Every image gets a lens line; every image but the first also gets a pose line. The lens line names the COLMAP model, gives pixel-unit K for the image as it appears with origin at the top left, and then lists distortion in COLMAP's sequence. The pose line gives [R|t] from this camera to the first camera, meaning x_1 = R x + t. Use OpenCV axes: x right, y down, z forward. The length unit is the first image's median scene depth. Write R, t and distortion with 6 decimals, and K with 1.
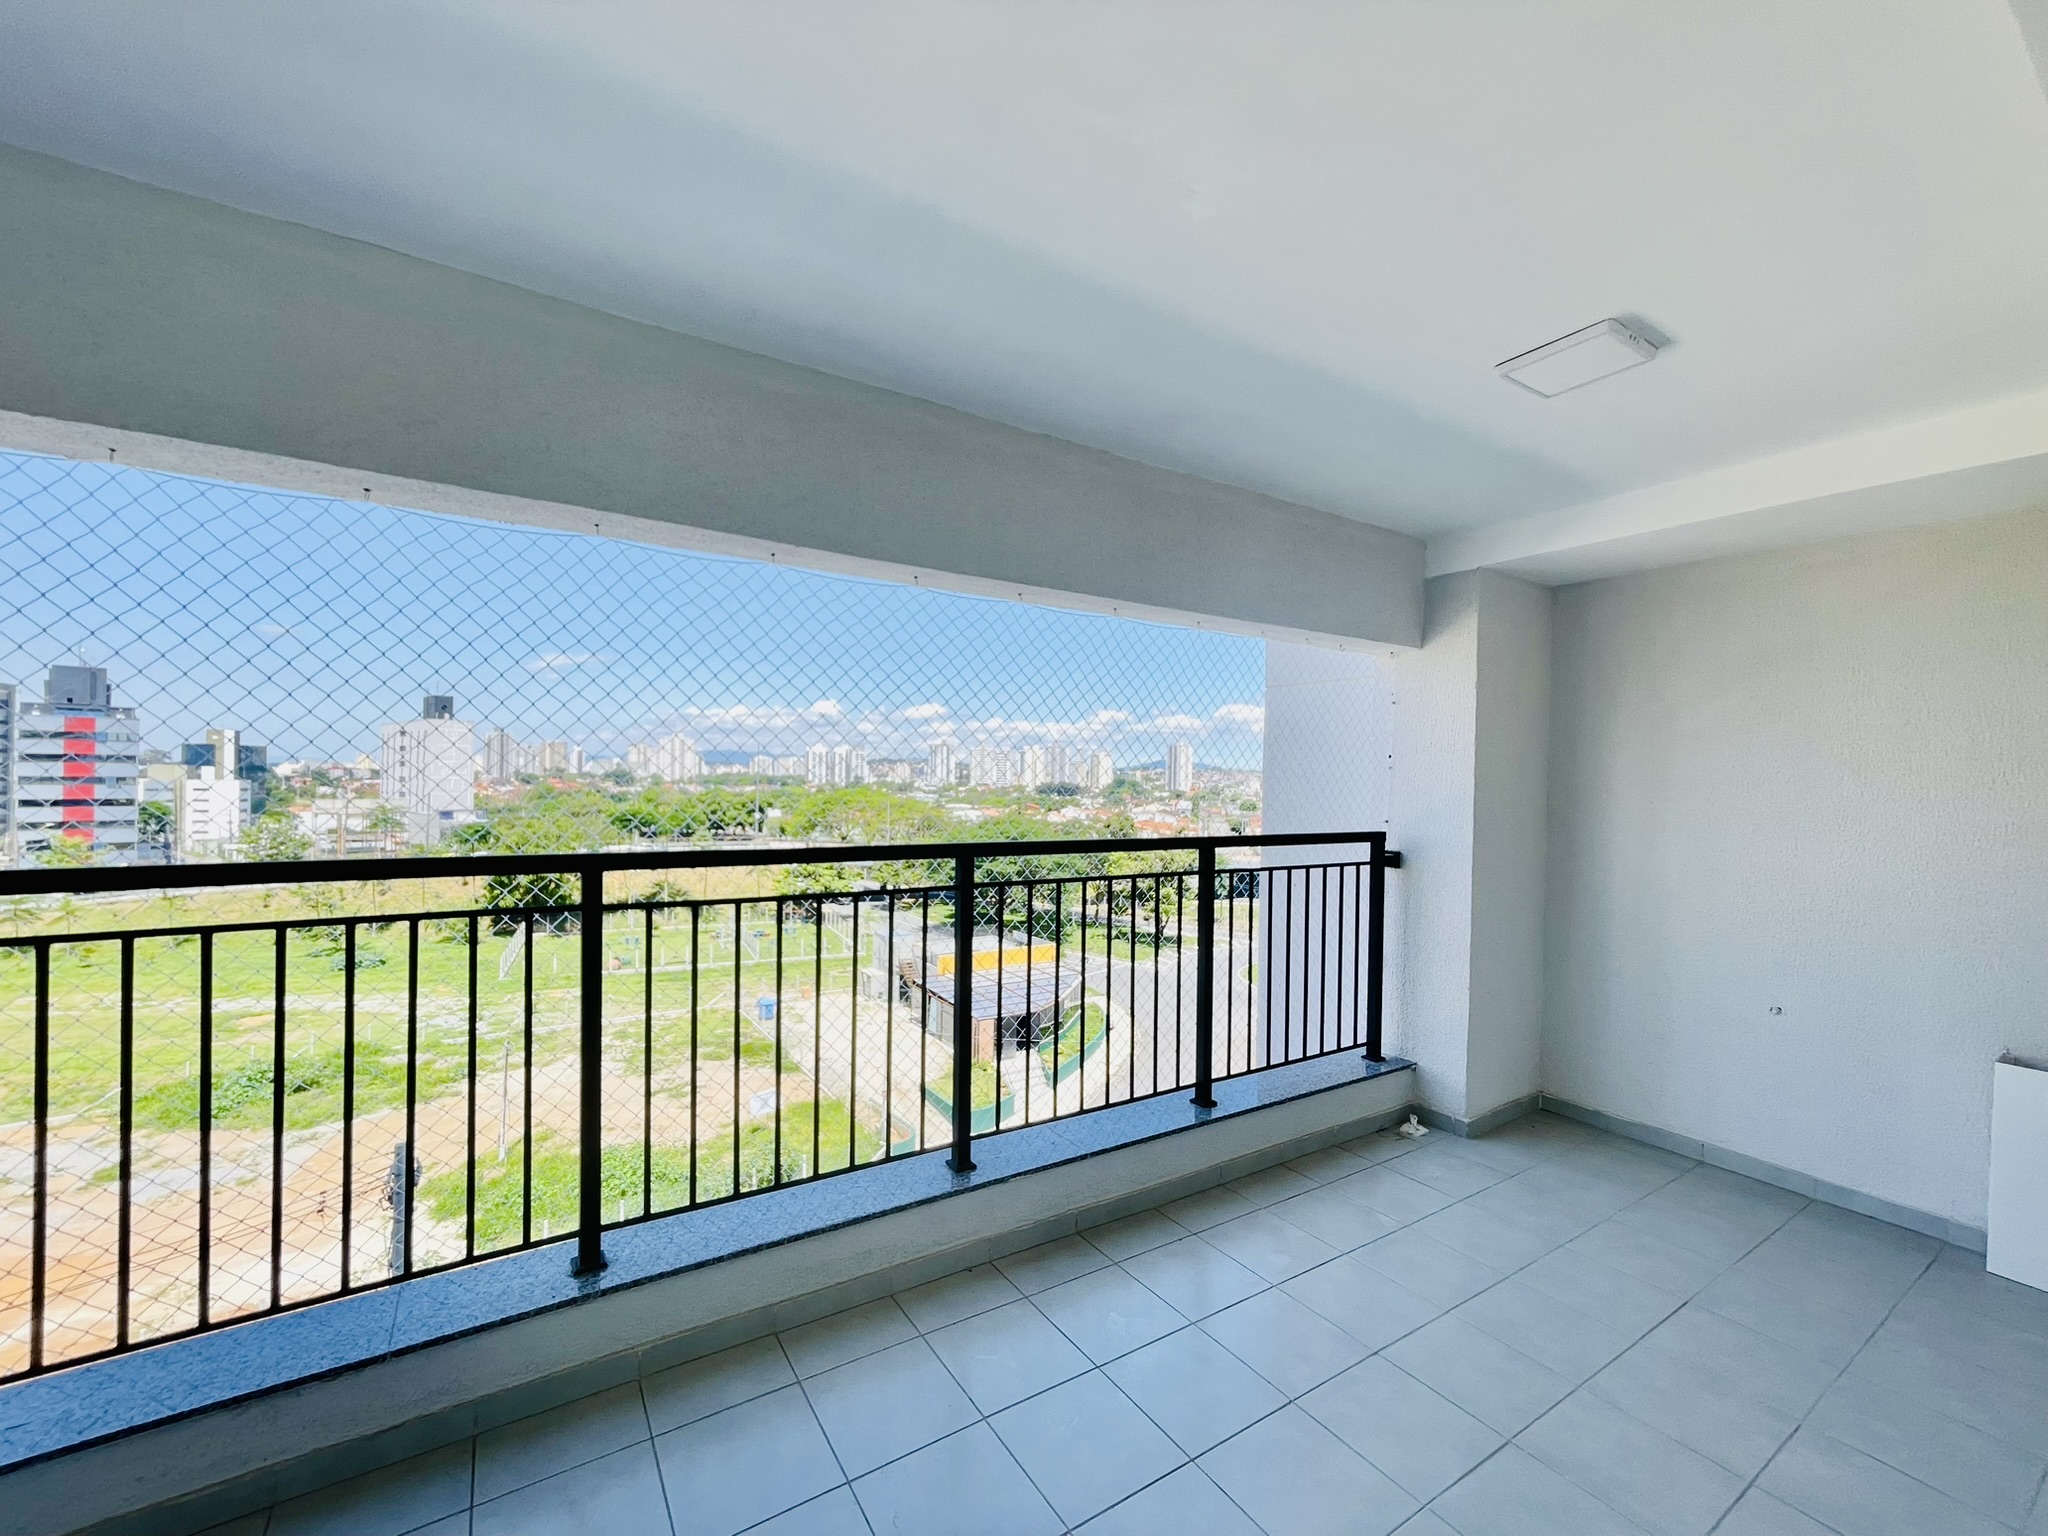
lens RADIAL K [[827.1, 0, 1005.6], [0, 827.1, 784.4], [0, 0, 1]] dist [-0.003472, 0.004328]
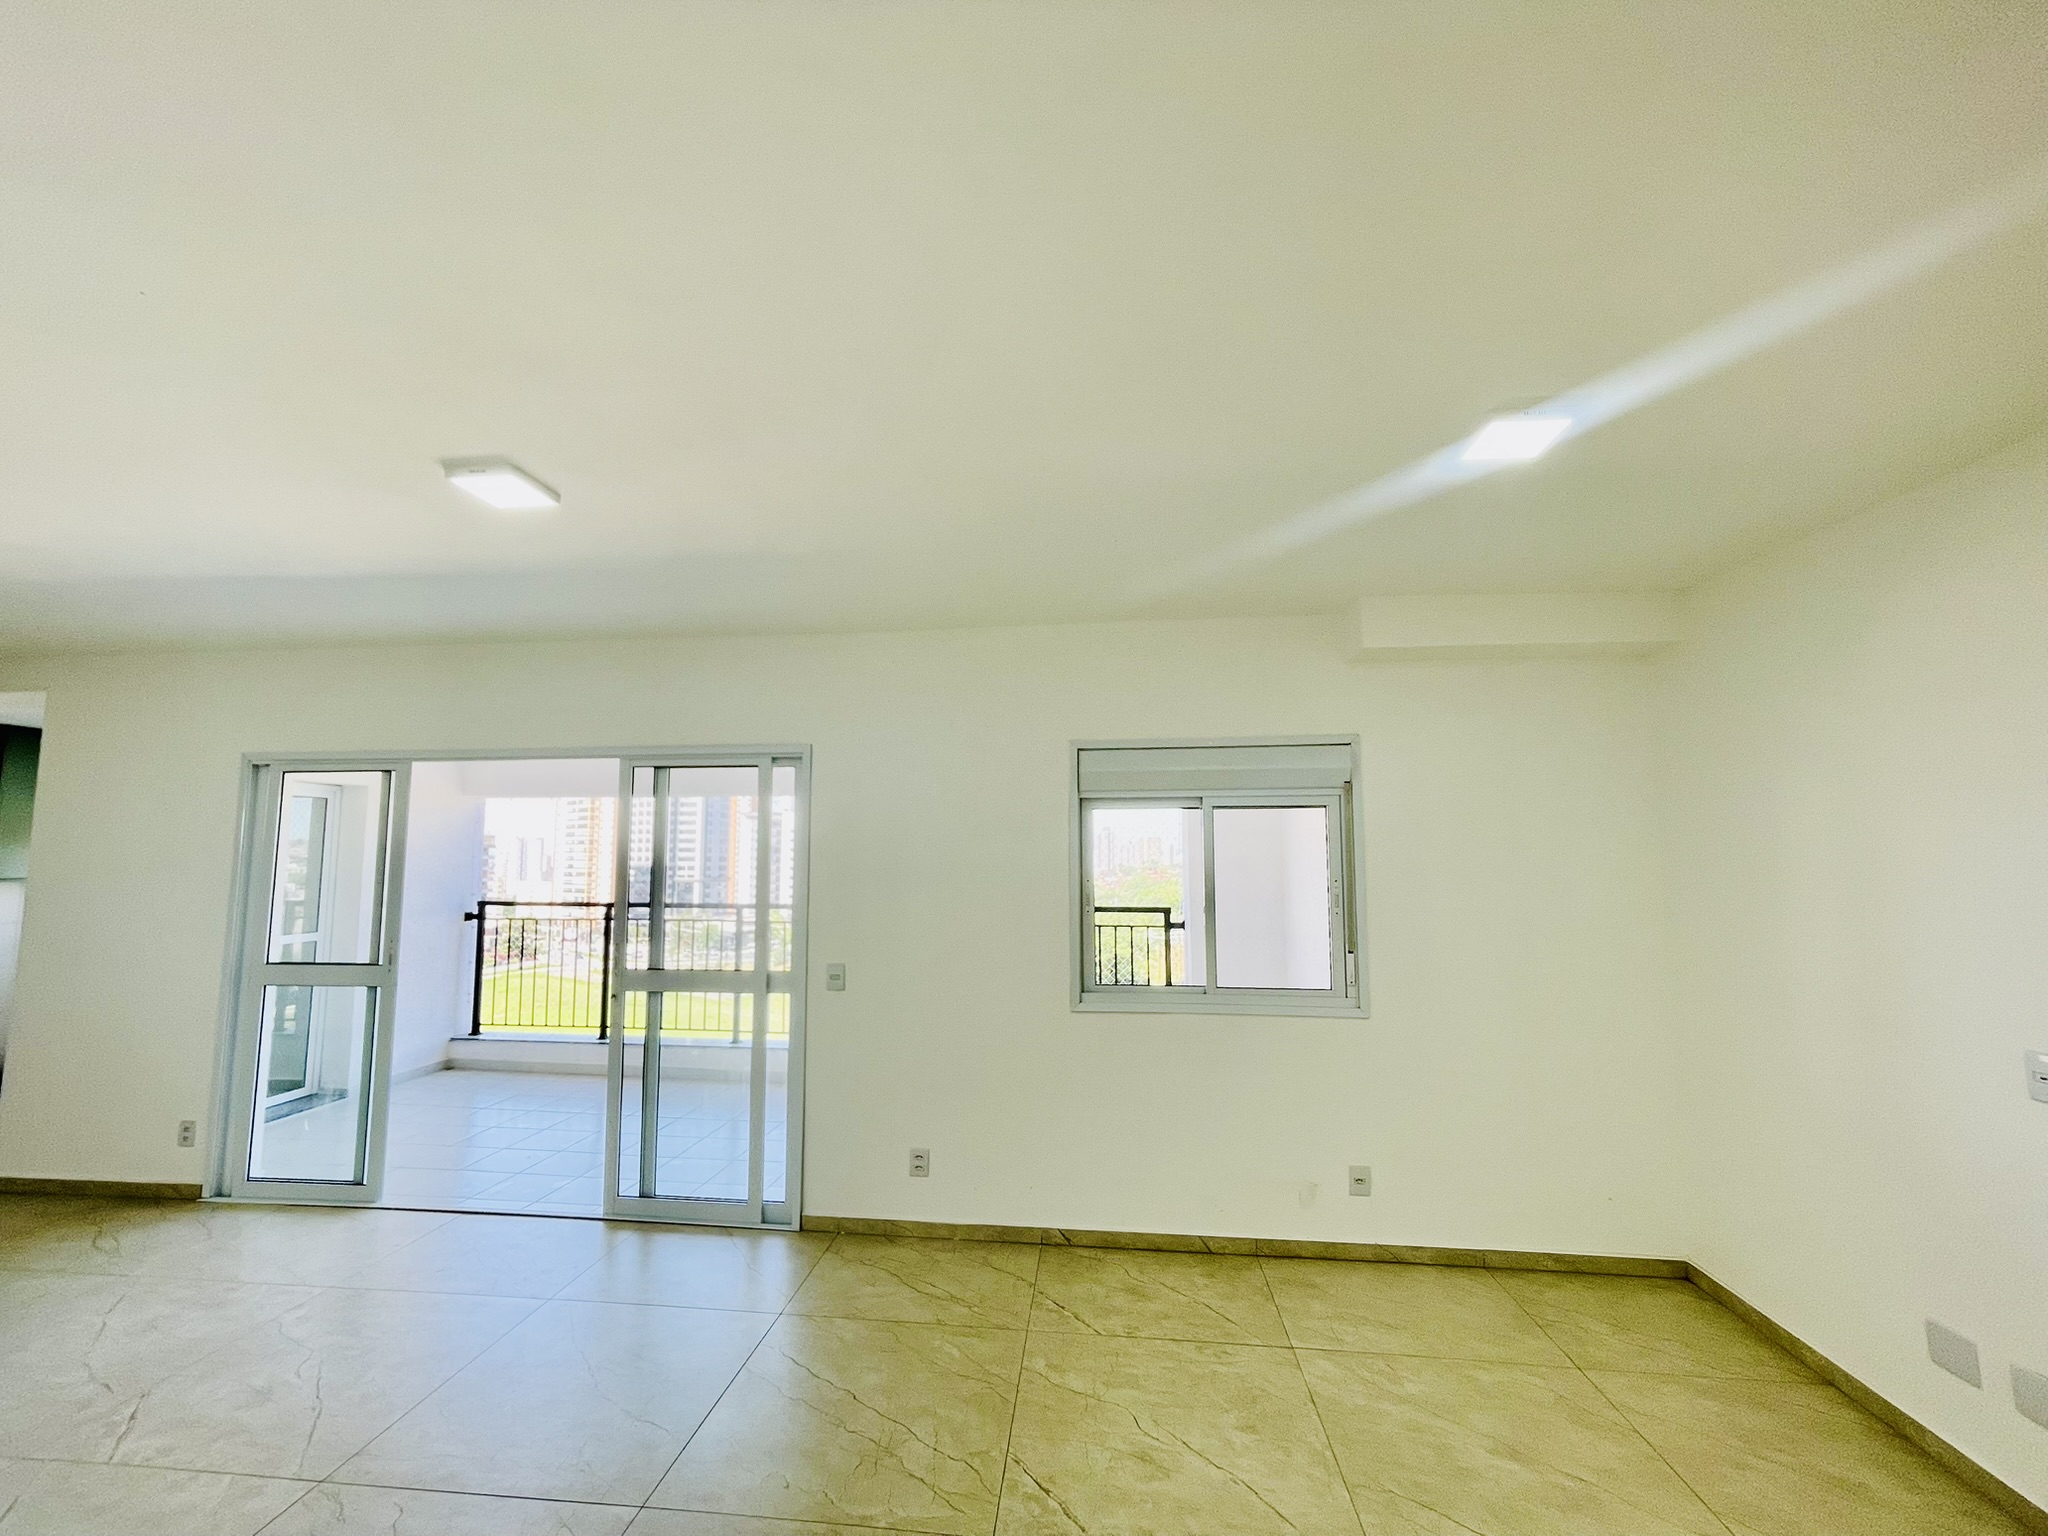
lens RADIAL K [[827.1, 0, 1016.9], [0, 827.1, 780.8], [0, 0, 1]] dist [-0.003472, 0.004328]
pose [[0.786630, -0.078723, -0.612386, 0.419540], [0.010678, 0.993425, -0.113989, -0.001878], [0.617333, 0.083128, 0.782298, -0.150900]]
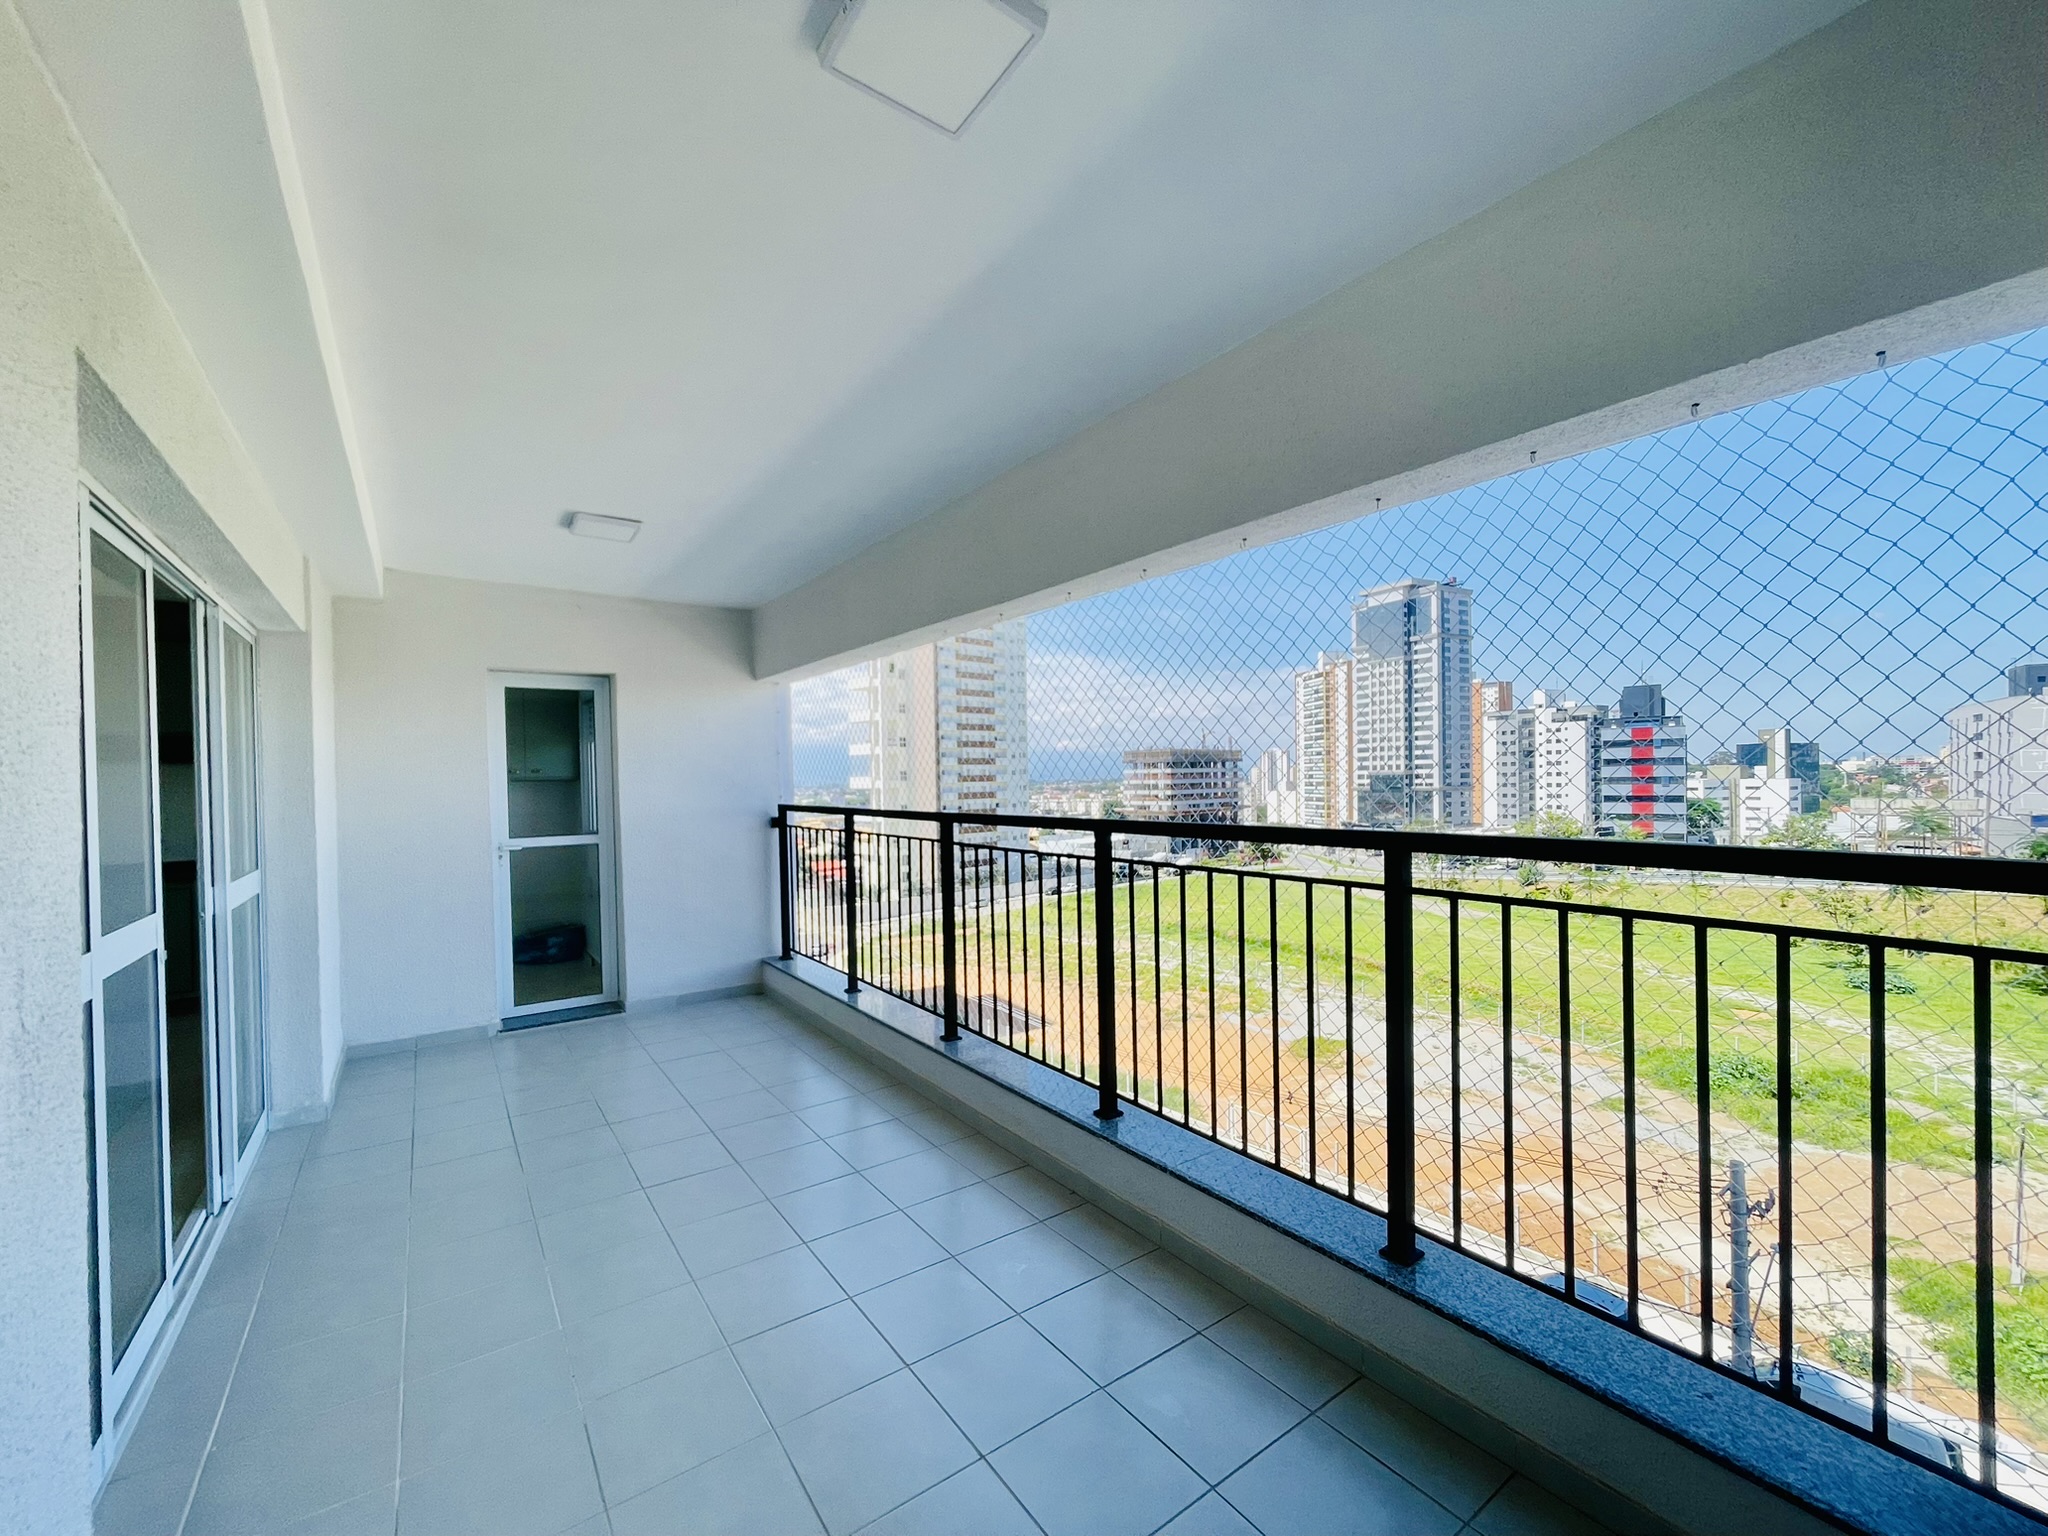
lens RADIAL K [[827.1, 0, 1004.7], [0, 827.1, 793.1], [0, 0, 1]] dist [-0.003472, 0.004328]
pose [[0.048013, -0.002388, -0.998844, 0.235838], [0.014951, 0.999887, -0.001672, 0.008345], [0.998735, -0.014853, 0.048043, 0.187813]]
